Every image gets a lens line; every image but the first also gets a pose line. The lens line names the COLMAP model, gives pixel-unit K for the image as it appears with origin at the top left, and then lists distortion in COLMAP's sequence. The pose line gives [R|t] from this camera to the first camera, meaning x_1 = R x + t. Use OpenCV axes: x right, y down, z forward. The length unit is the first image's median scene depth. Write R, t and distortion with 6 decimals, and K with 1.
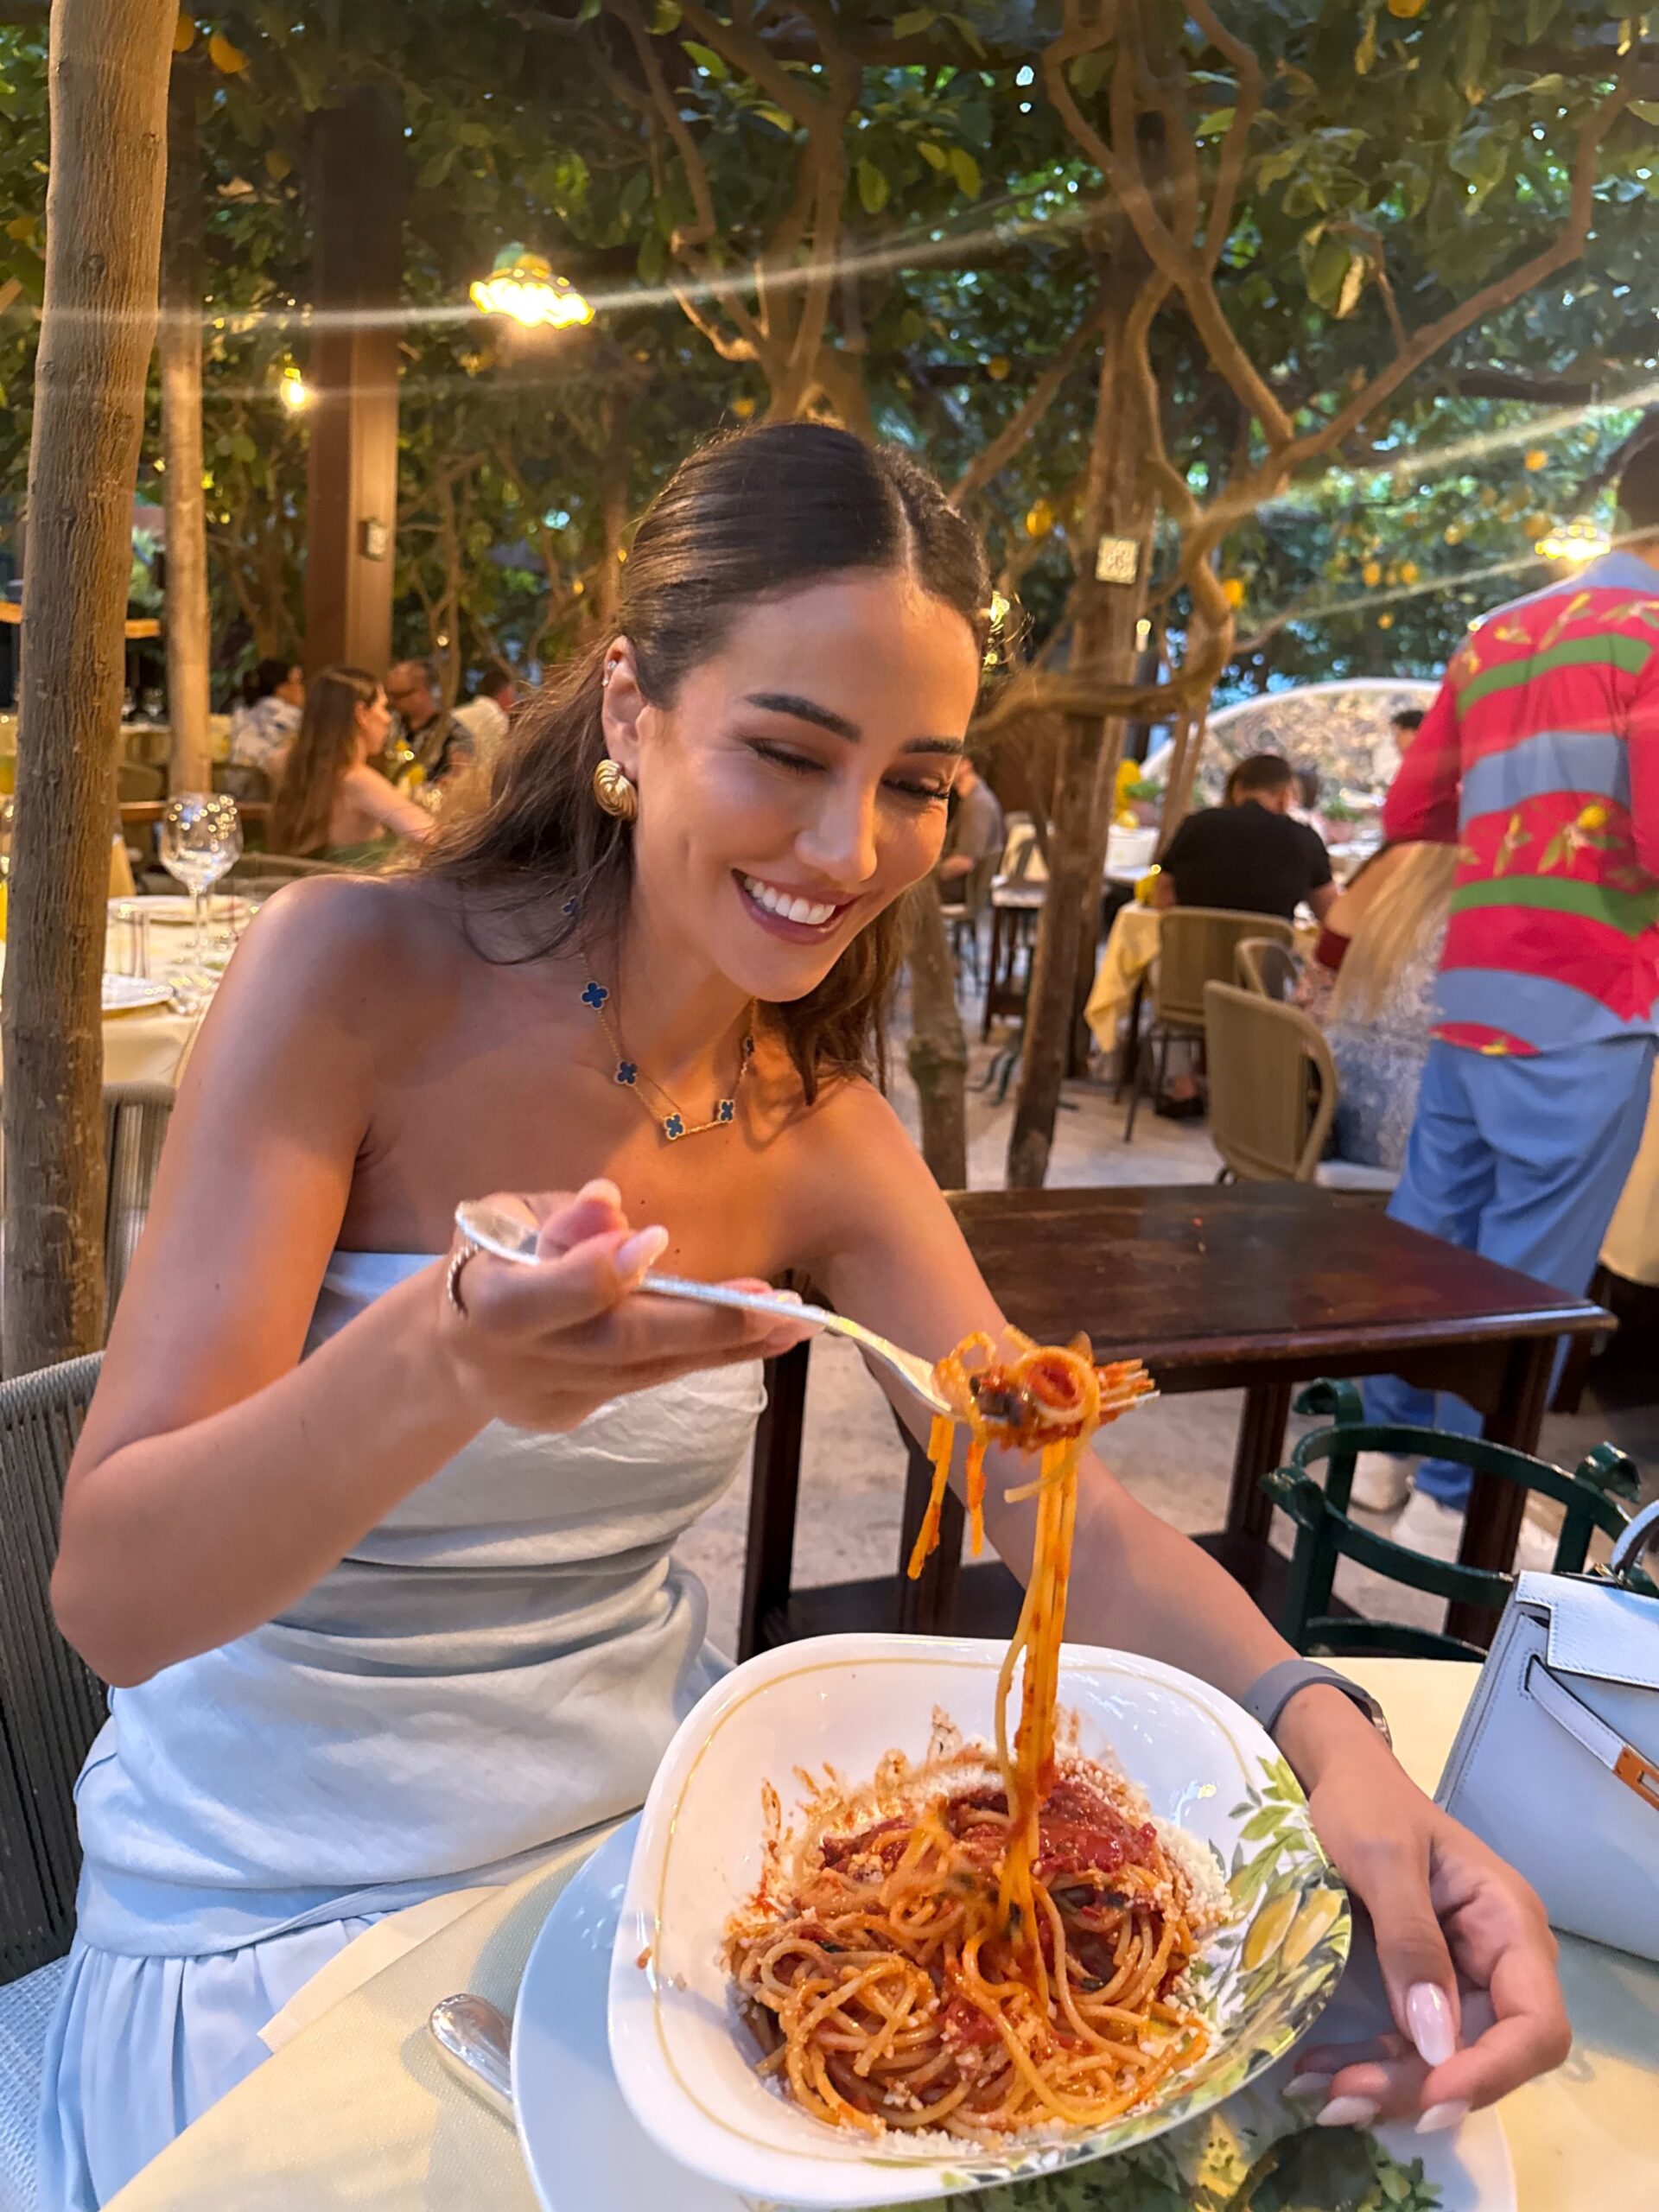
lens RADIAL K [[1551.8, 0, 829.5], [0, 1551.8, 1106.0], [0, 0, 1]] dist [-0.041878, -0.001873]
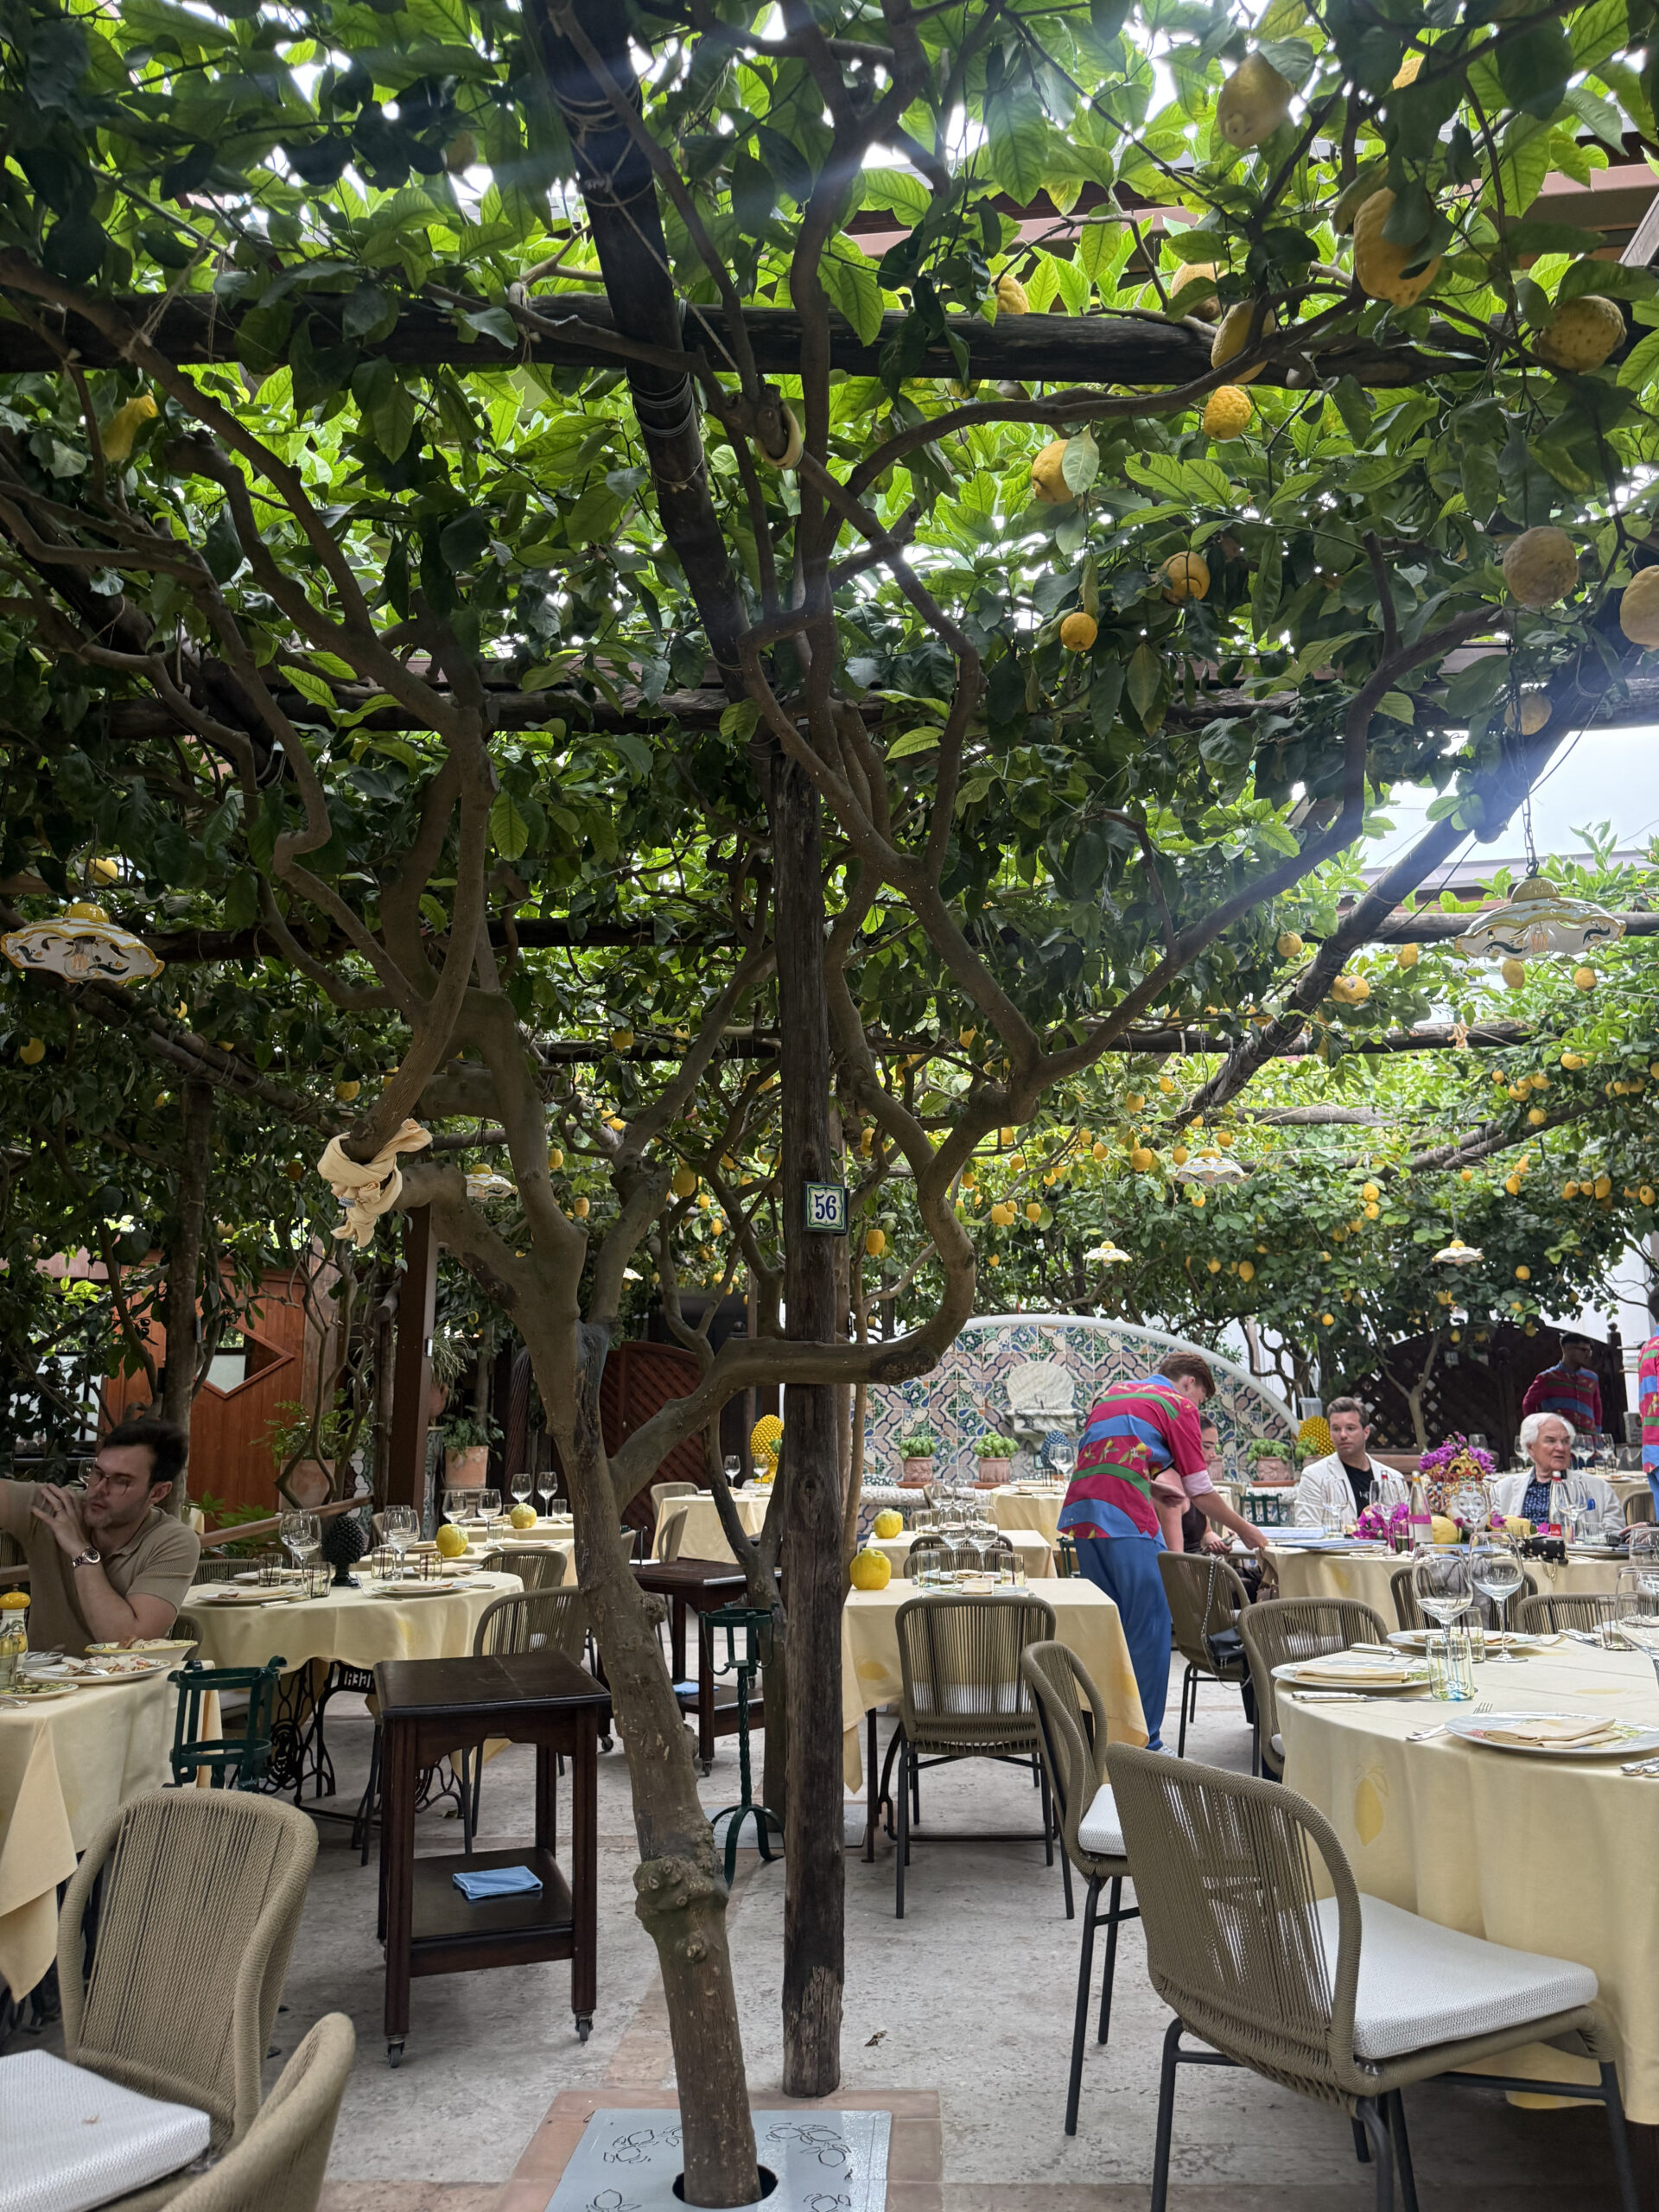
lens RADIAL K [[1285.6, 0, 829.5], [0, 1285.6, 1106.0], [0, 0, 1]] dist [-0.021207, -0.000202]
pose [[0.944868, -0.029532, 0.326117, -0.036820], [0.168190, 0.898283, -0.405956, -0.090482], [-0.280956, 0.438425, 0.853726, 0.291263]]
